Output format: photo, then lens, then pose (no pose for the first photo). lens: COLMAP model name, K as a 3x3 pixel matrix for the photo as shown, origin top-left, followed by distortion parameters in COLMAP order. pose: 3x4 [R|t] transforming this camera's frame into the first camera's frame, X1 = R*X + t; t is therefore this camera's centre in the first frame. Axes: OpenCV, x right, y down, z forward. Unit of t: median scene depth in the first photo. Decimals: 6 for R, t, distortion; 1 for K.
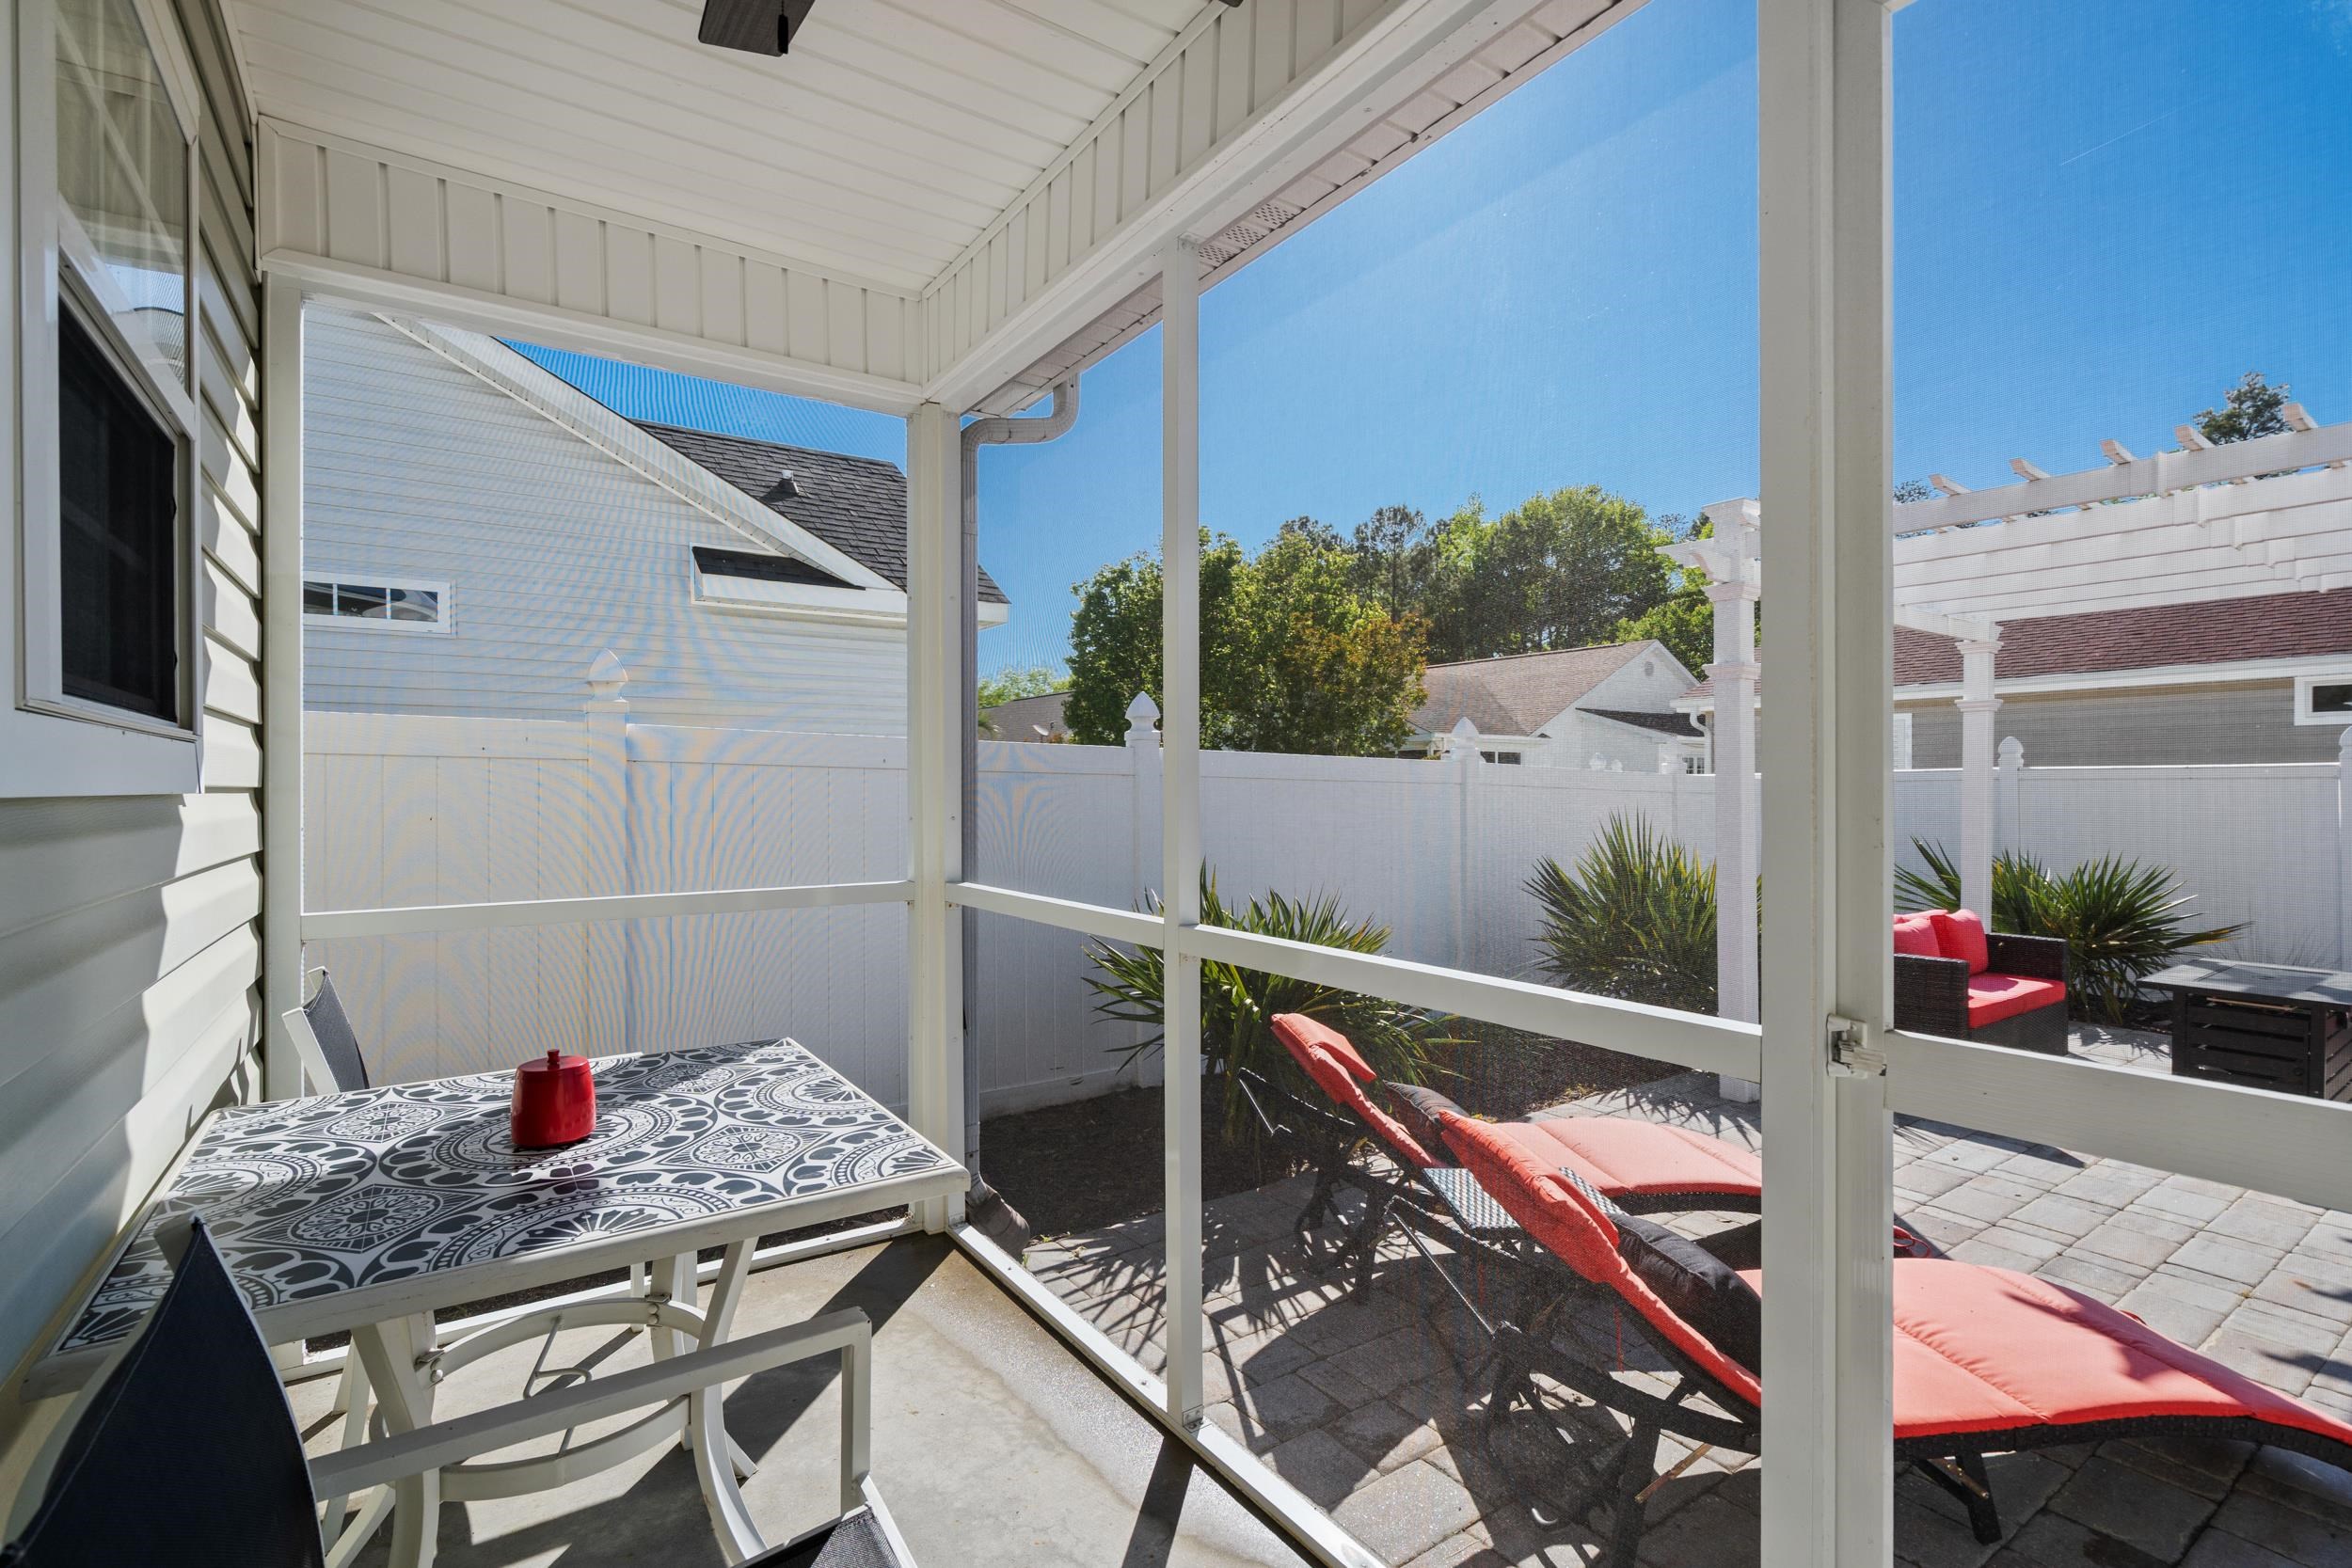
lens RADIAL K [[1071.0, 0, 1165.3], [0, 1071.0, 774.2], [0, 0, 1]] dist [-0.004957, 0.000665]
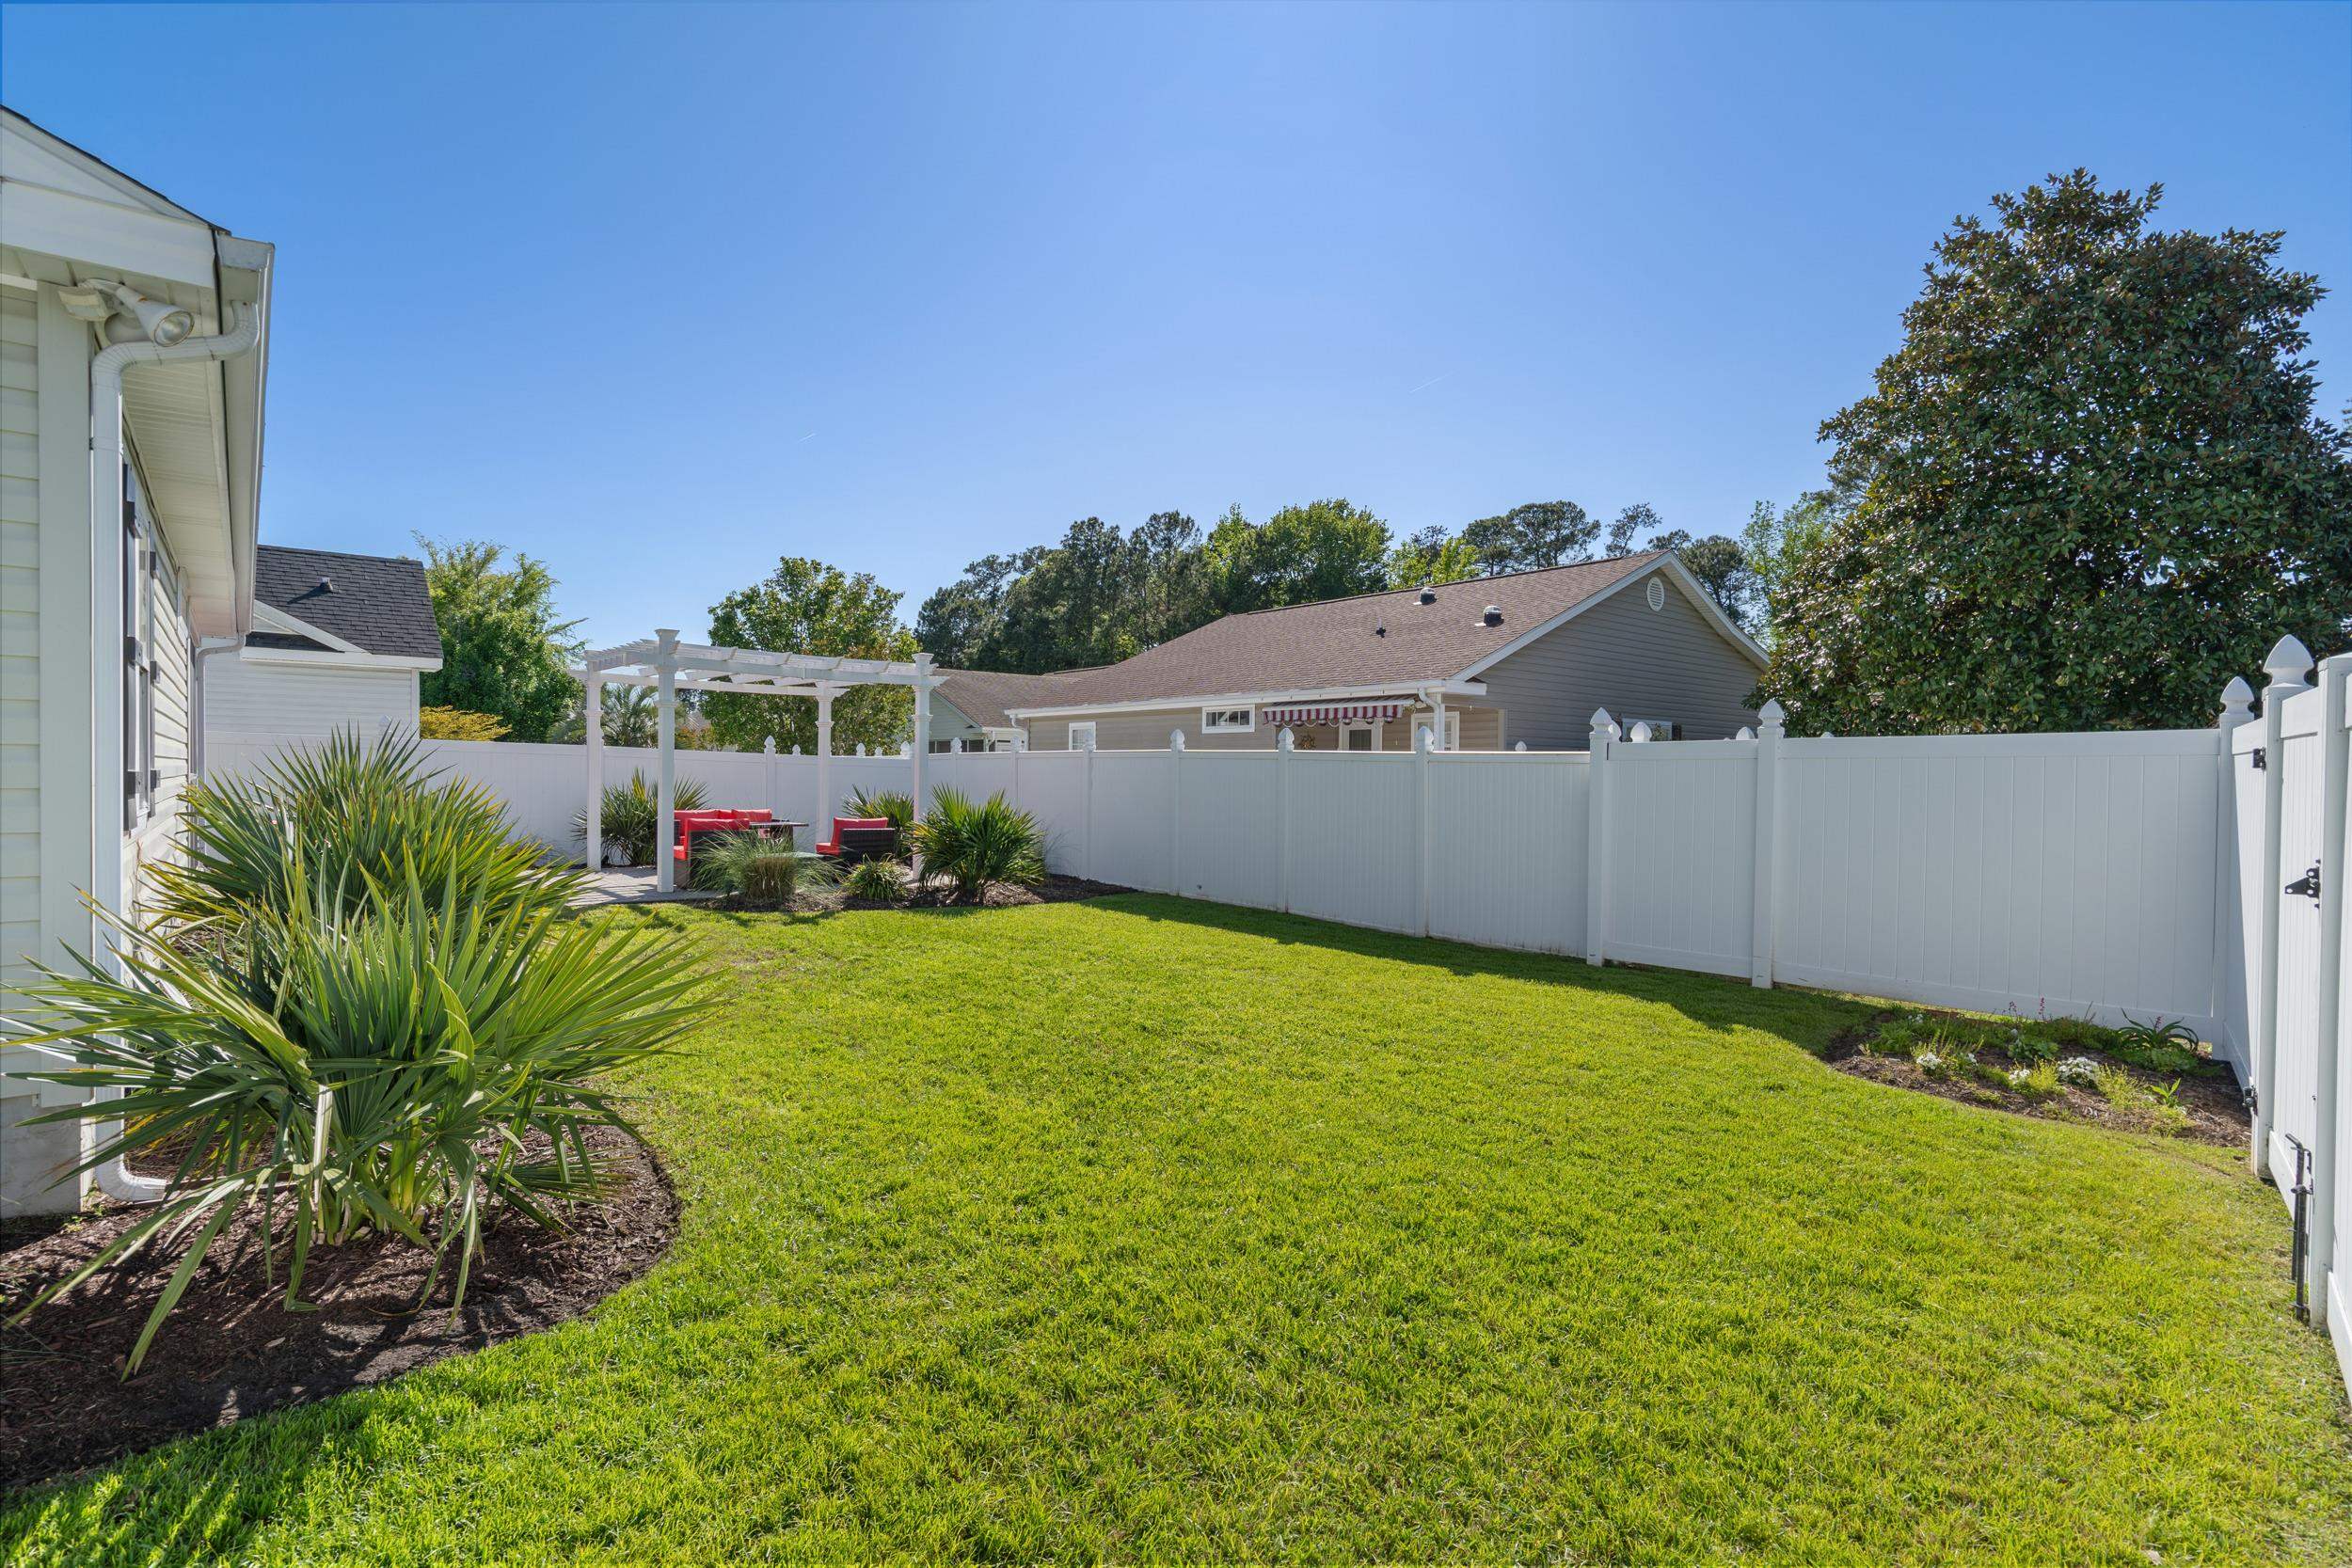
lens RADIAL K [[1150.7, 0, 1190.3], [0, 1150.7, 781.8], [0, 0, 1]] dist [-0.005235, 0.000255]
pose [[0.995409, 0.008253, 0.095360, 1.109111], [-0.009681, 0.999848, 0.014526, 0.013202], [-0.095226, -0.015382, 0.995337, -1.275103]]
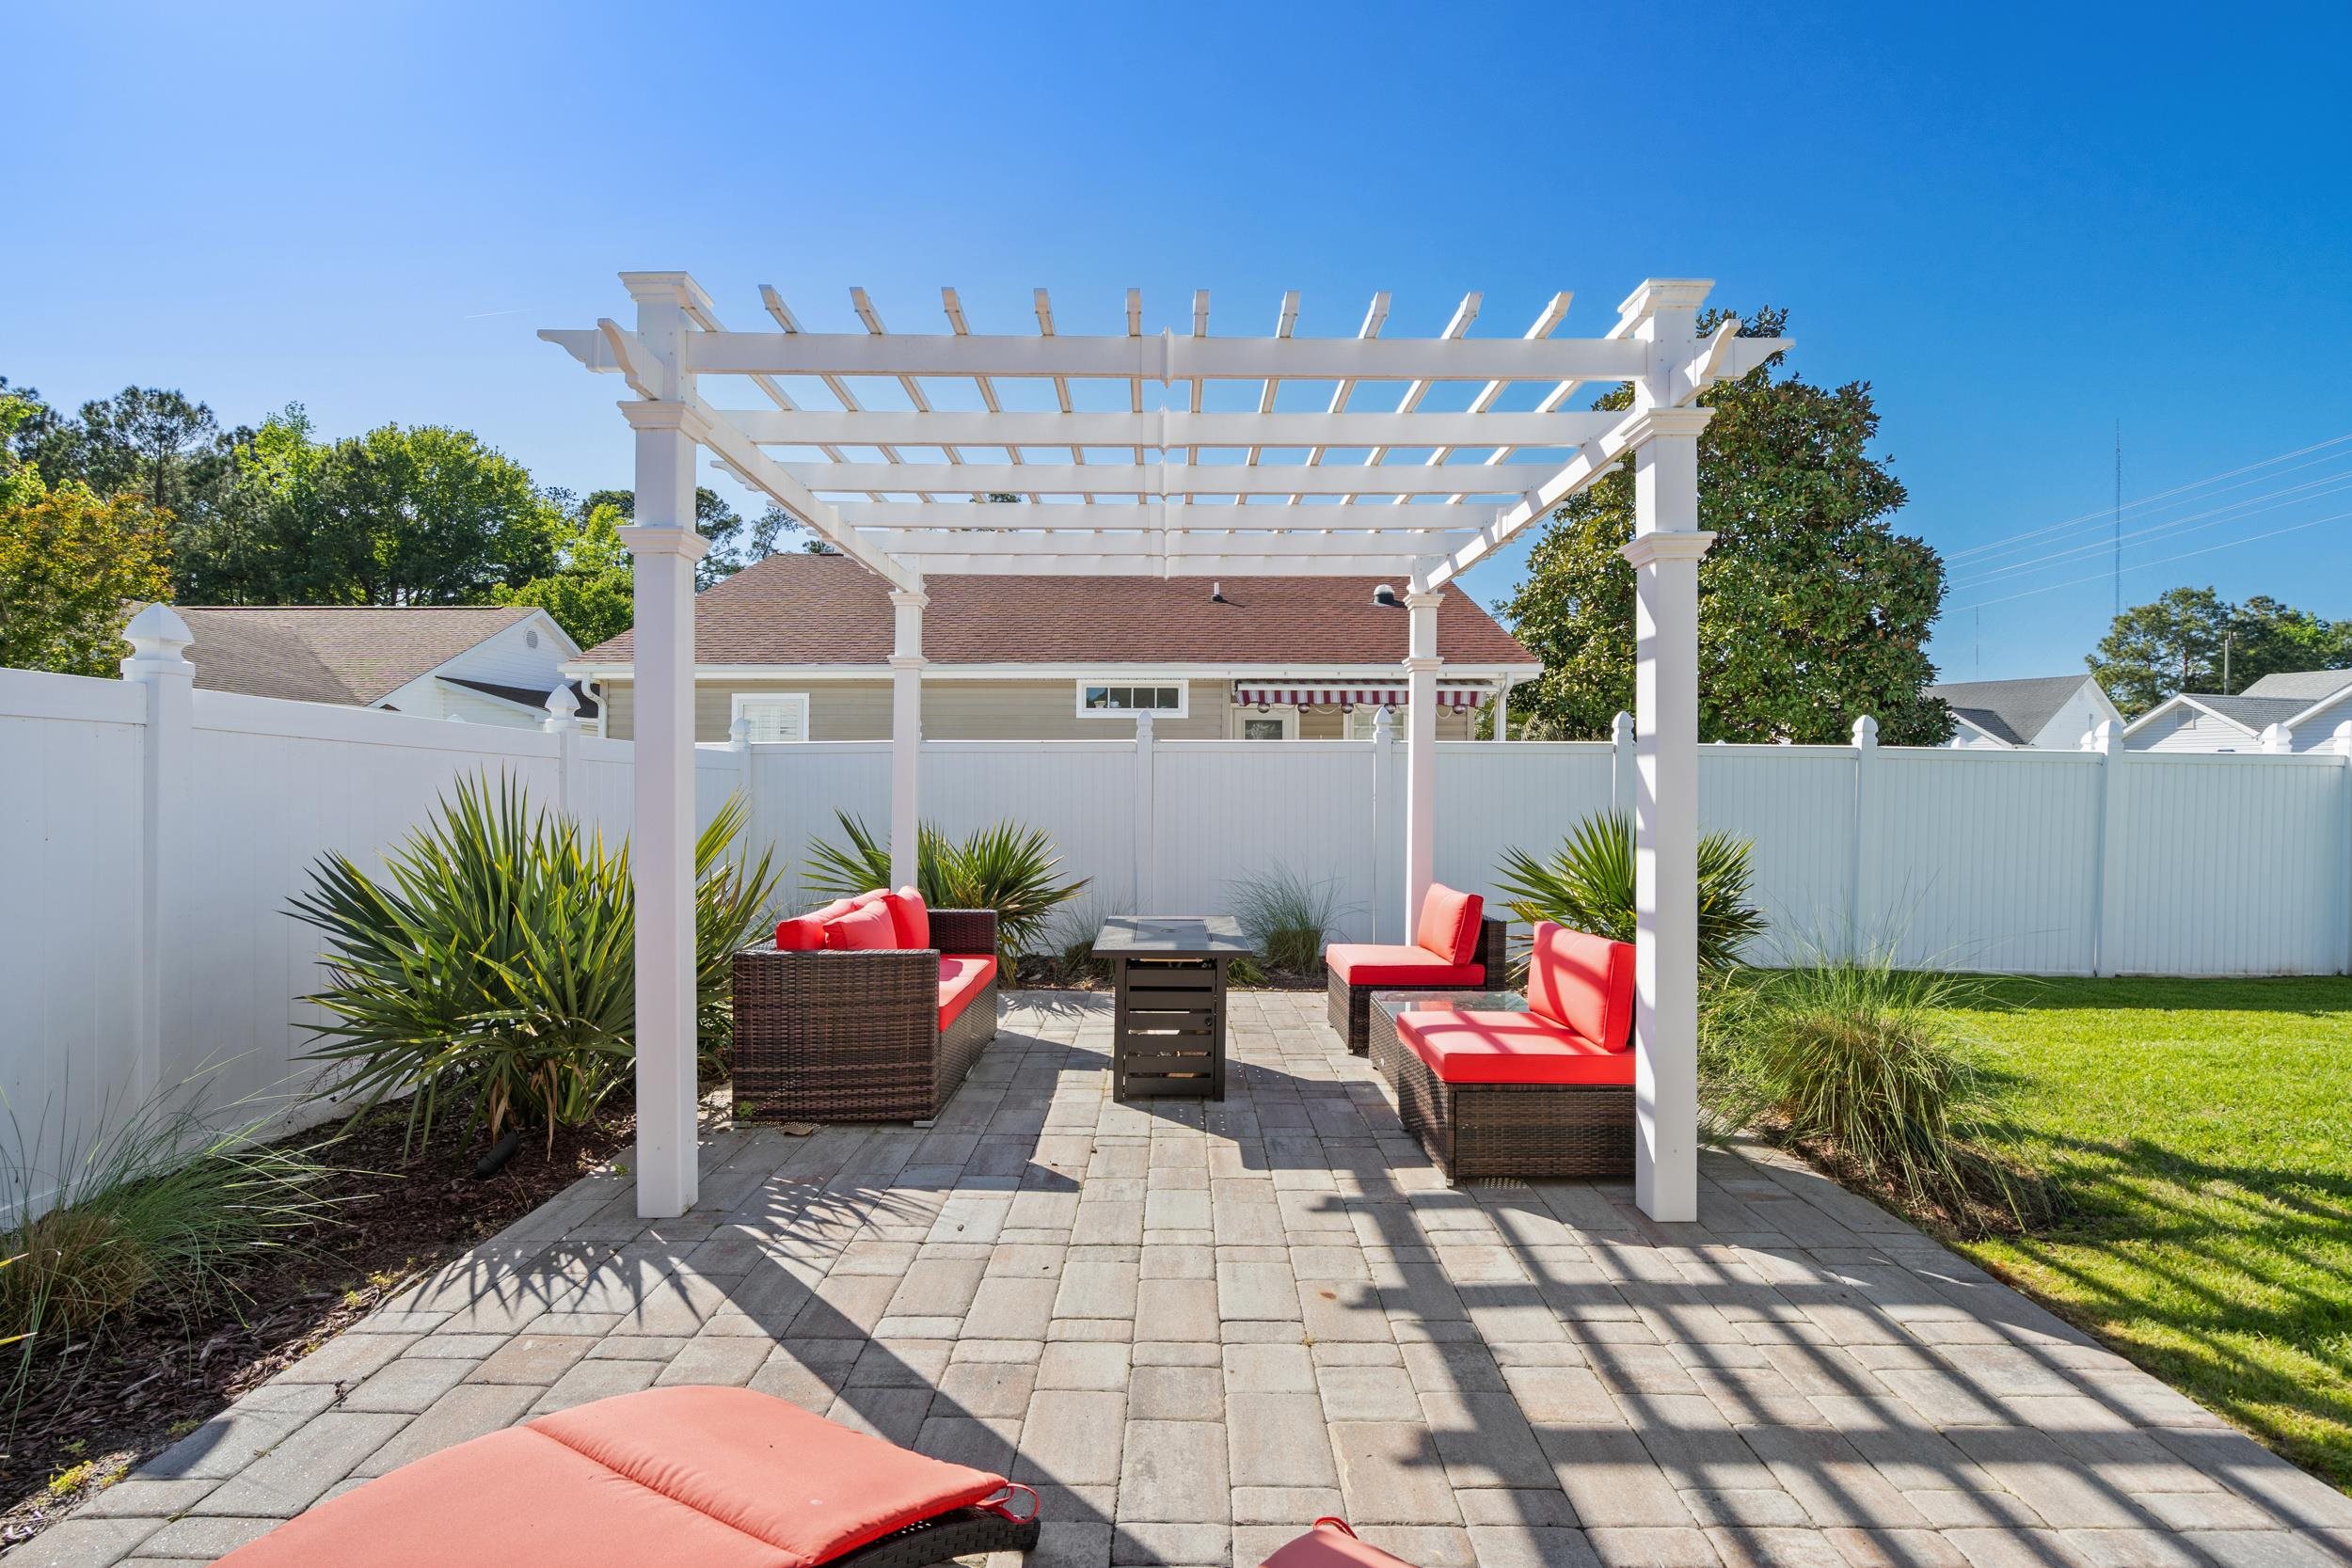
lens RADIAL K [[1071.0, 0, 1173.1], [0, 1071.0, 772.0], [0, 0, 1]] dist [-0.004957, 0.000665]
pose [[0.569335, 0.006694, 0.822078, 0.119193], [-0.008422, 0.999962, -0.002310, 0.026315], [-0.822063, -0.005608, 0.569370, 0.254434]]
